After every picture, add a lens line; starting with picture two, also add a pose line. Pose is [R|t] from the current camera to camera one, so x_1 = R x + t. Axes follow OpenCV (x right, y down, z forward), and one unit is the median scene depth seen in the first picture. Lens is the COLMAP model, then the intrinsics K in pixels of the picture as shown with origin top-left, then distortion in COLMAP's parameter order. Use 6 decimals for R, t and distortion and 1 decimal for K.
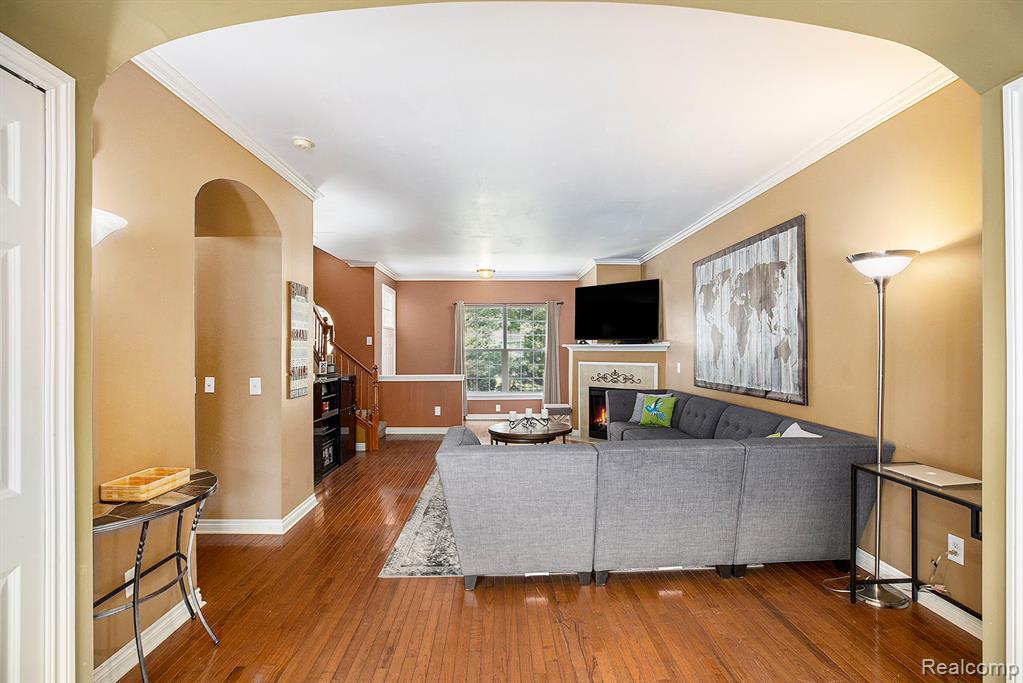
lens RADIAL K [[474.8, 0, 514.4], [0, 474.8, 343.7], [0, 0, 1]] dist [-0.029508, 0.004230]
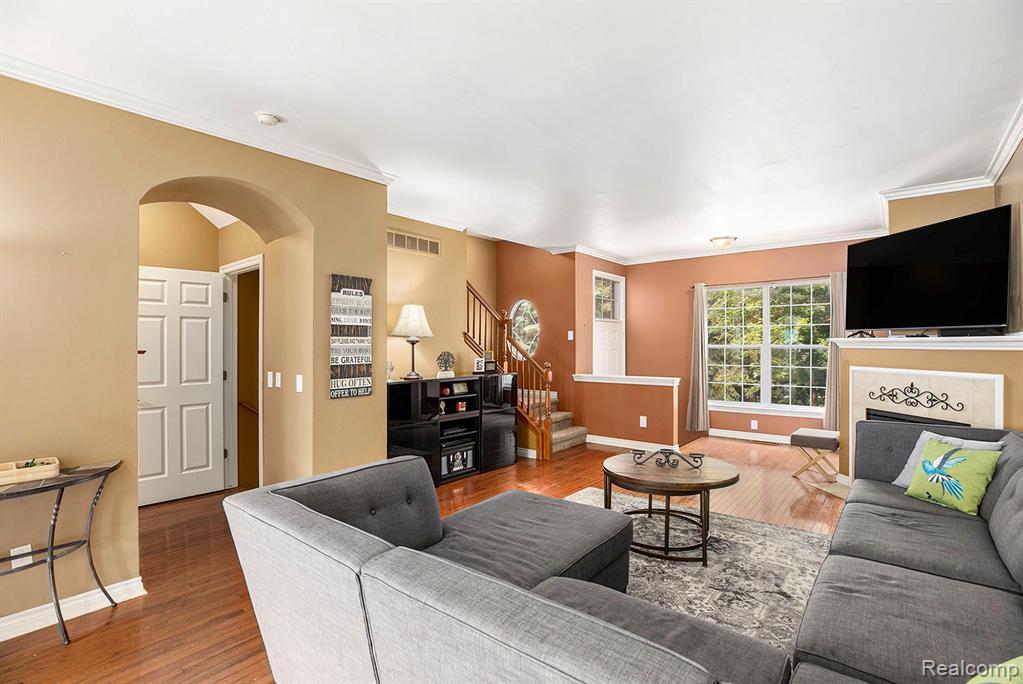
lens RADIAL K [[474.8, 0, 505.4], [0, 474.8, 344.7], [0, 0, 1]] dist [-0.029508, 0.004230]
pose [[0.745152, 0.000668, -0.666894, 0.336488], [0.008670, 0.999905, 0.010689, 0.001766], [0.666838, -0.013747, 0.745076, 0.426077]]
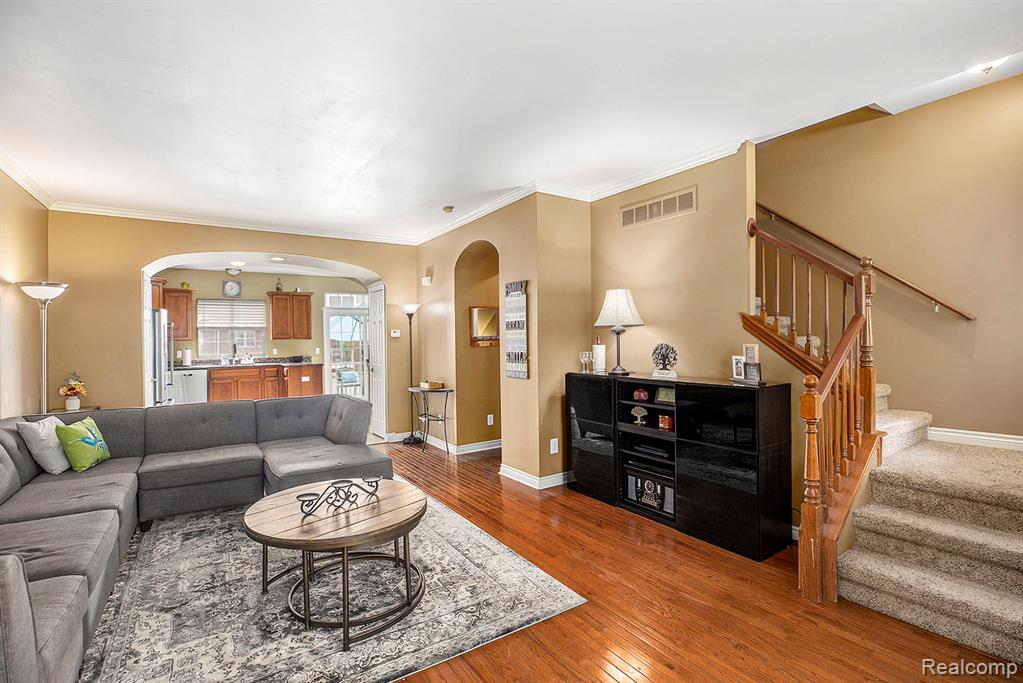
lens RADIAL K [[474.8, 0, 506.1], [0, 474.8, 337.5], [0, 0, 1]] dist [-0.029508, 0.004230]
pose [[-0.856047, 0.017383, -0.516605, 0.152032], [0.024406, 0.999679, -0.006805, 0.016115], [0.516321, -0.018433, -0.856197, 1.700535]]
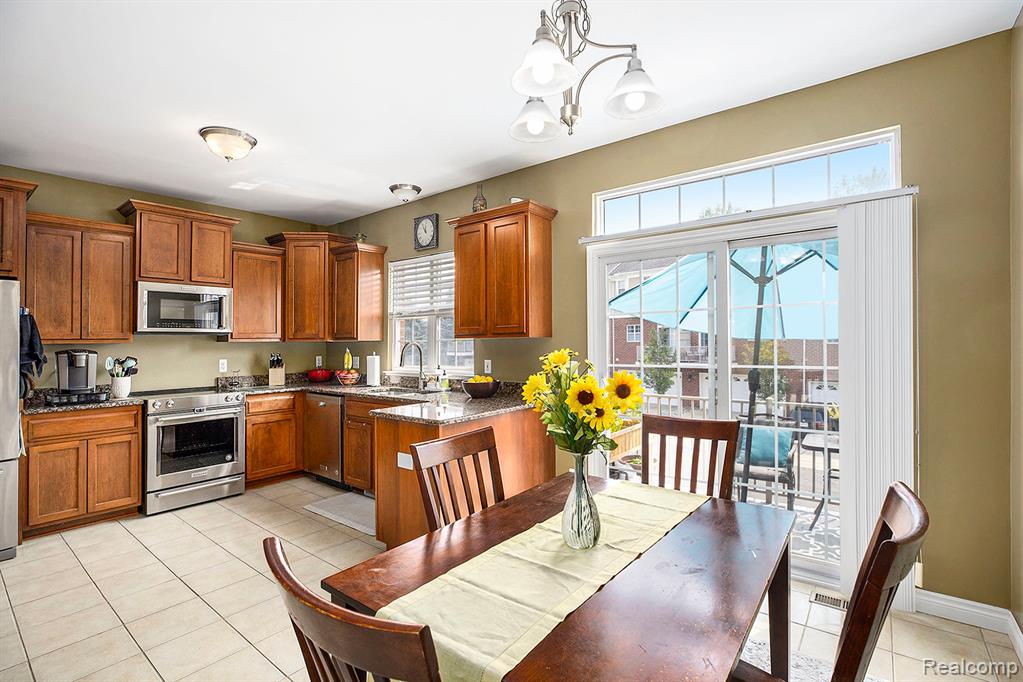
lens RADIAL K [[474.8, 0, 493.0], [0, 474.8, 337.8], [0, 0, 1]] dist [-0.029508, 0.004230]
pose [[-0.751164, 0.020679, 0.659792, -0.654739], [0.009399, 0.999743, -0.020633, 0.005359], [-0.660049, -0.009298, -0.751165, -0.023362]]
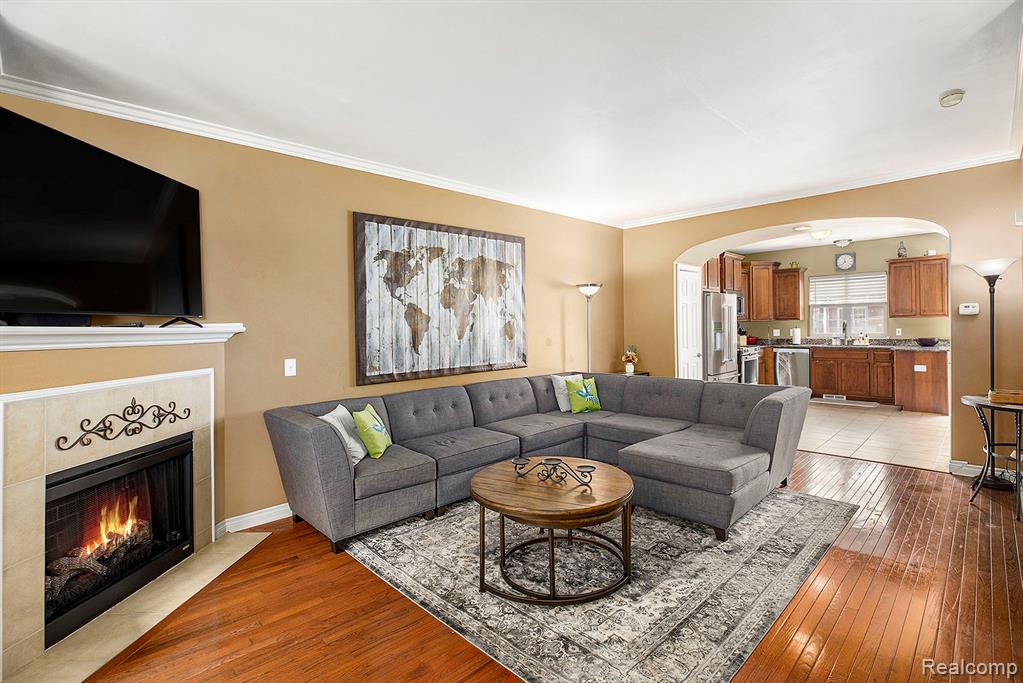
lens RADIAL K [[474.8, 0, 513.9], [0, 474.8, 333.4], [0, 0, 1]] dist [-0.029508, 0.004230]
pose [[-0.677565, 0.009070, 0.735407, -0.364386], [0.017099, 0.999848, 0.003422, 0.015658], [-0.735264, 0.014894, -0.677617, 1.562576]]
